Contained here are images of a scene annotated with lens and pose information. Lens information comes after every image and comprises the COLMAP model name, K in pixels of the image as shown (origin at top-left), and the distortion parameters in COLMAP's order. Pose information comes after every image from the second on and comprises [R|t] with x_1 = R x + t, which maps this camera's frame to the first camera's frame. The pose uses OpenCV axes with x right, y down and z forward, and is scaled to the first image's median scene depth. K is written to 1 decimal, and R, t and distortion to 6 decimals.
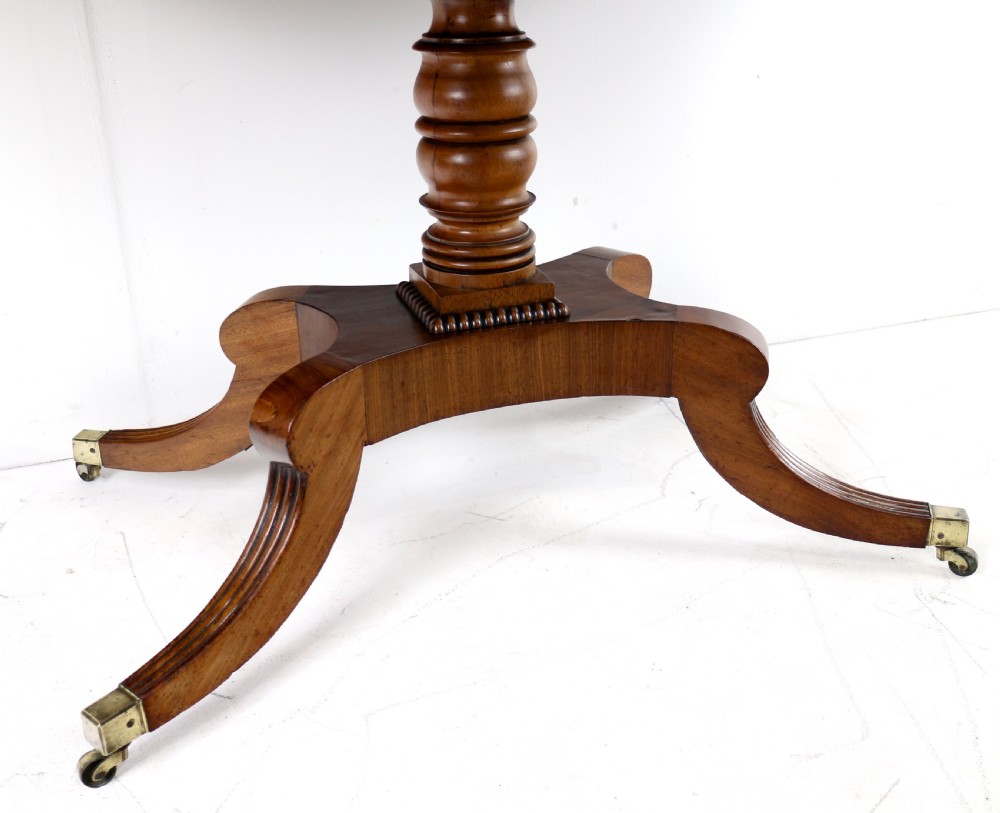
lens RADIAL K [[1045.9, 0, 505.2], [0, 1045.9, 436.4], [0, 0, 1]] dist [-0.133389, 0.000000]
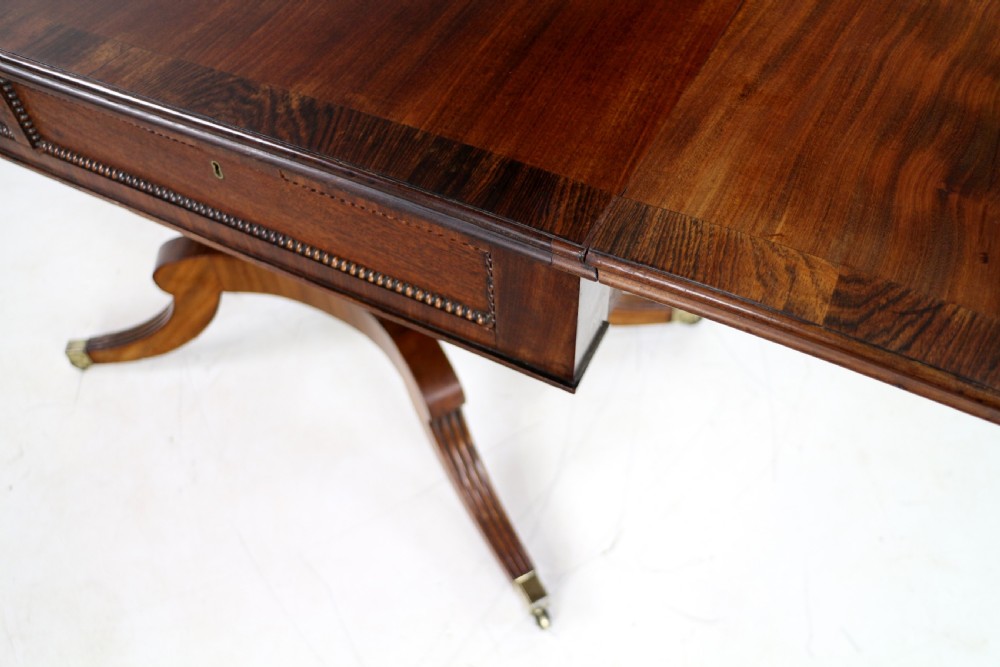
lens RADIAL K [[798.3, 0, 501.1], [0, 798.3, 338.6], [0, 0, 1]] dist [-0.160813, 0.089094]
pose [[0.665132, 0.595400, -0.450664, 0.710668], [-0.314070, 0.770602, 0.554556, -0.714555], [0.677465, -0.227313, 0.699549, 0.423897]]
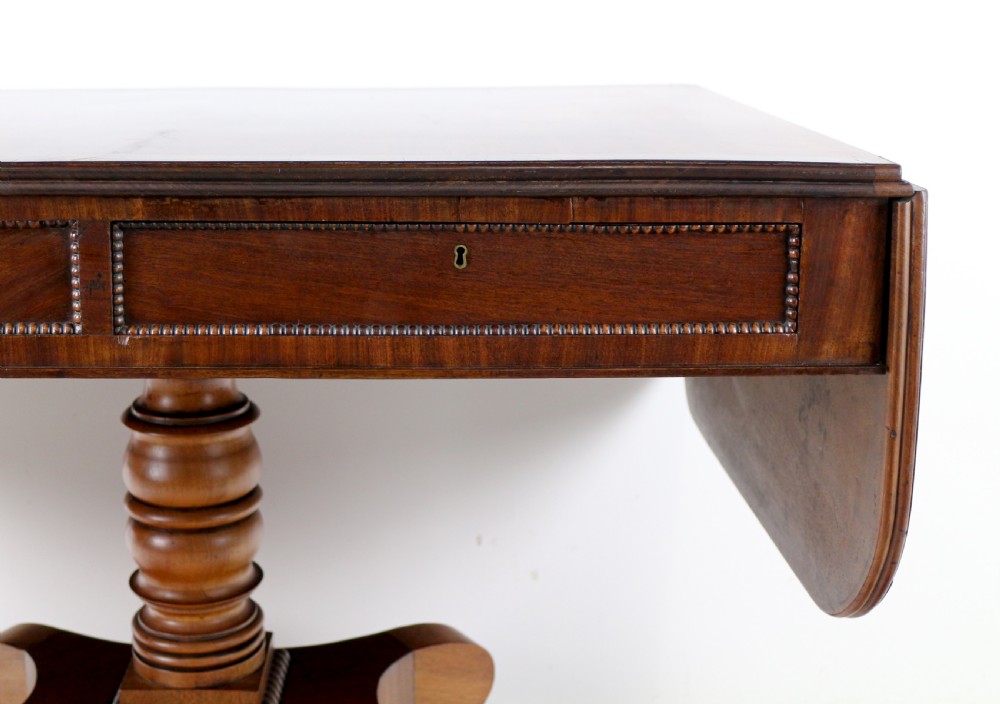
lens RADIAL K [[1455.5, 0, 445.6], [0, 1455.5, 247.9], [0, 0, 1]] dist [-0.083010, 0.000000]
pose [[0.942821, 0.079334, -0.323721, 0.567245], [-0.163660, 0.956300, -0.242291, -0.244113], [0.290352, 0.281418, 0.914604, -0.138638]]
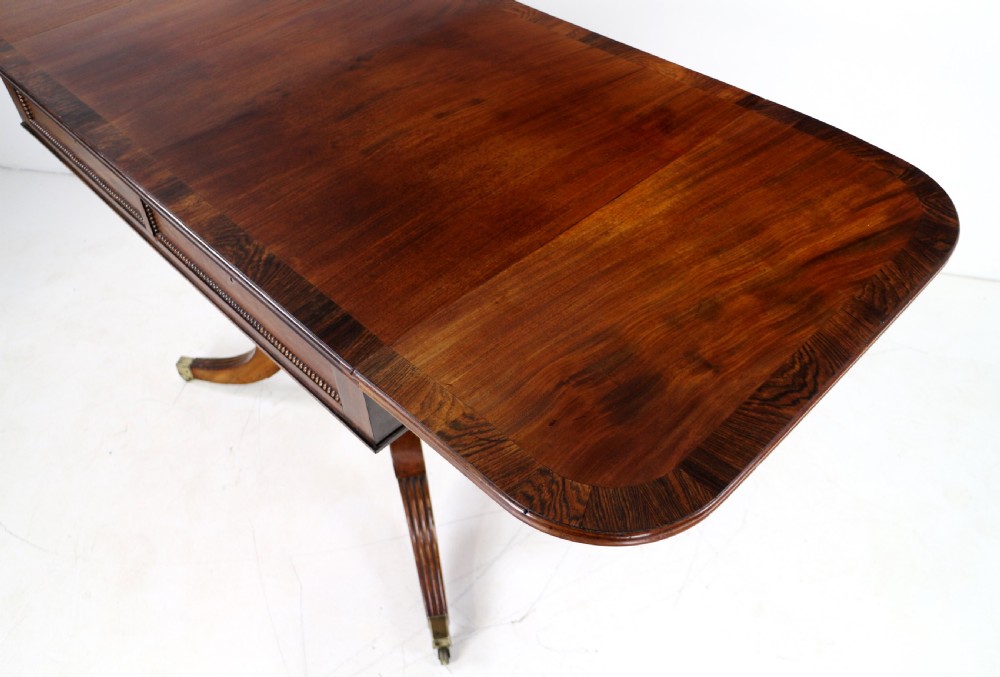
lens RADIAL K [[836.5, 0, 521.9], [0, 836.5, 353.0], [0, 0, 1]] dist [-0.156692, 0.053096]
pose [[0.416369, 0.664209, -0.620858, 1.065701], [-0.392302, 0.747273, 0.536360, -1.027646], [0.820205, 0.020240, 0.571711, 0.419826]]
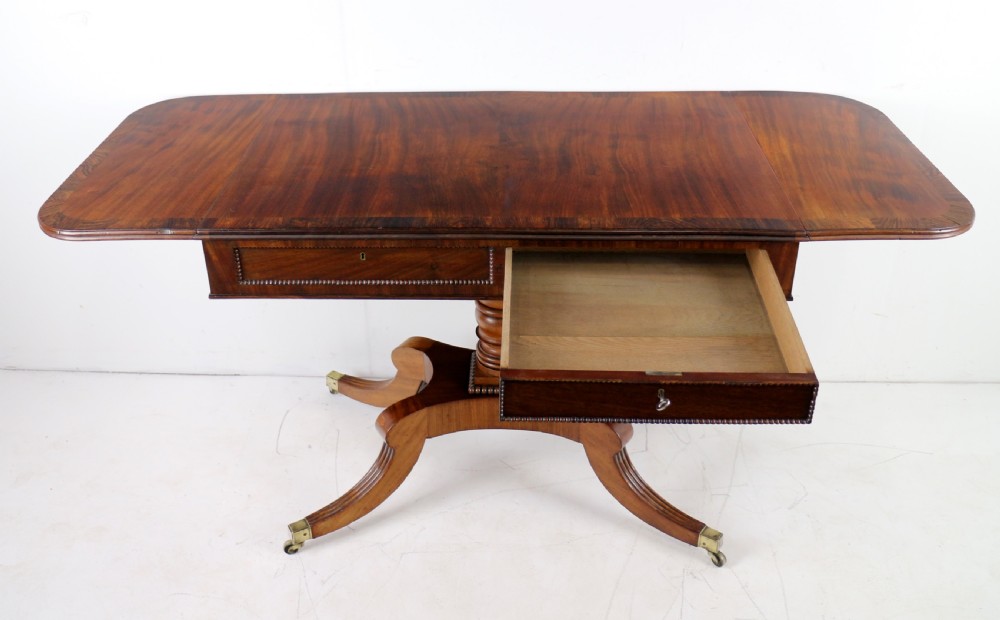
lens RADIAL K [[989.3, 0, 491.5], [0, 989.3, 299.2], [0, 0, 1]] dist [-0.152854, 0.000000]
pose [[0.926909, 0.199280, -0.318005, 0.591079], [-0.171990, 0.978710, 0.112007, -0.530218], [0.333555, -0.049126, 0.941450, -0.905901]]
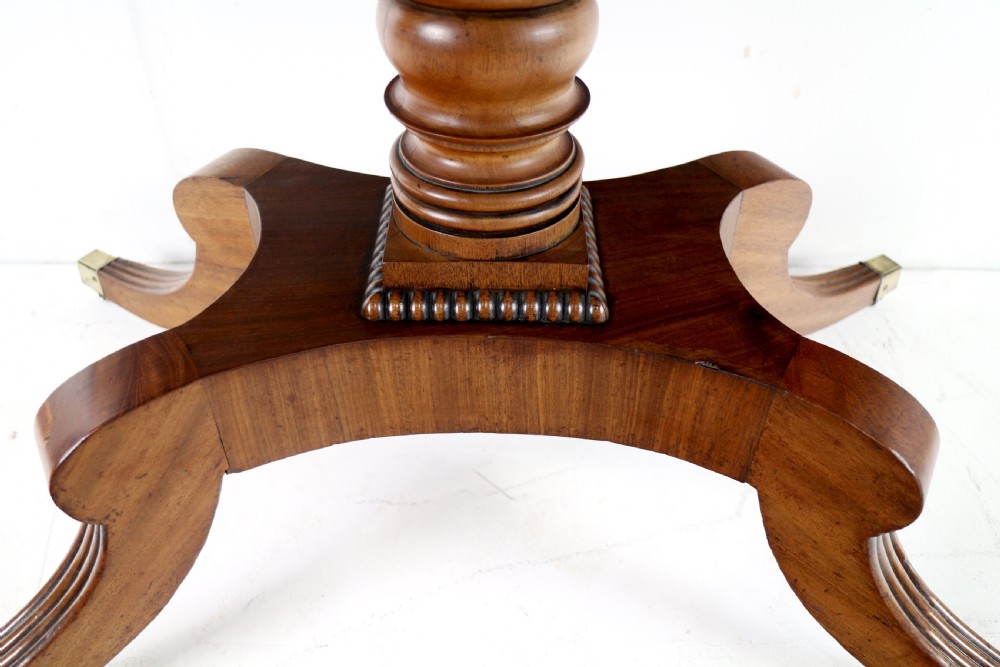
lens RADIAL K [[806.6, 0, 500.8], [0, 806.6, 333.4], [0, 0, 1]] dist [-0.155059, 0.081806]
pose [[0.941141, 0.242205, -0.235776, 0.120240], [-0.174895, 0.945837, 0.273503, -0.234597], [0.289250, -0.216169, 0.932526, 0.589284]]
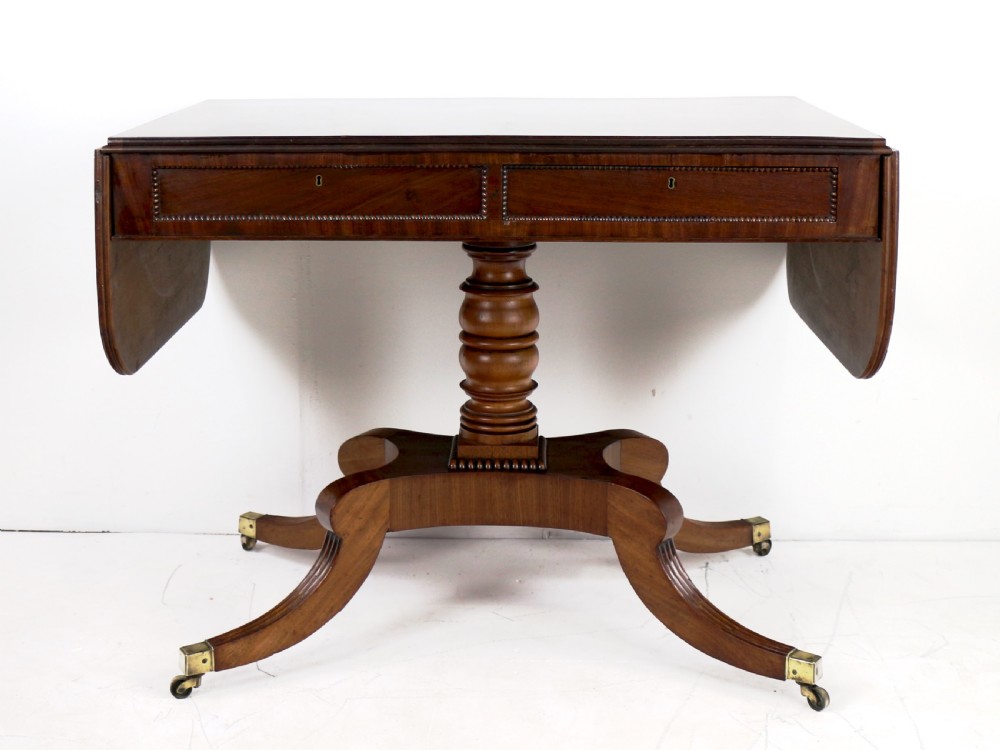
lens RADIAL K [[1584.3, 0, 482.5], [0, 1584.3, 274.5], [0, 0, 1]] dist [-0.099985, 0.000000]
pose [[0.928039, 0.085986, -0.362422, 0.799249], [-0.178330, 0.956800, -0.229636, 0.154241], [0.327020, 0.277742, 0.903282, -1.166020]]
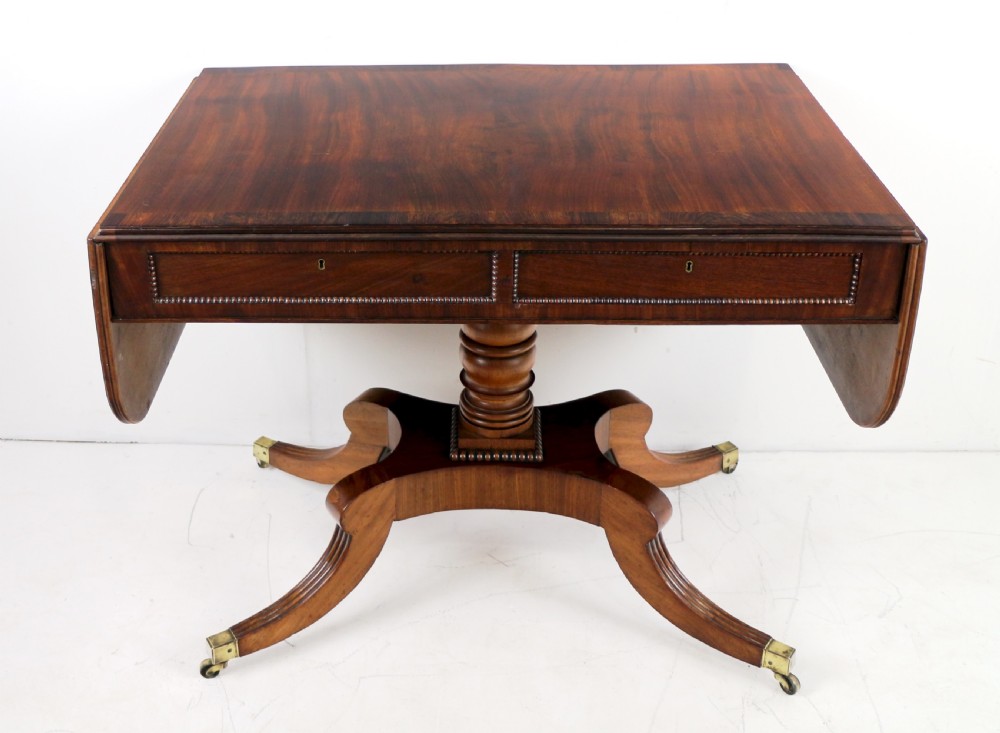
lens RADIAL K [[1252.4, 0, 419.1], [0, 1252.4, 275.5], [0, 0, 1]] dist [-0.137240, 0.000000]
pose [[0.922864, 0.173037, -0.344063, 0.505668], [-0.171515, 0.984556, 0.035108, -0.442802], [0.344824, 0.026612, 0.938290, -0.842656]]
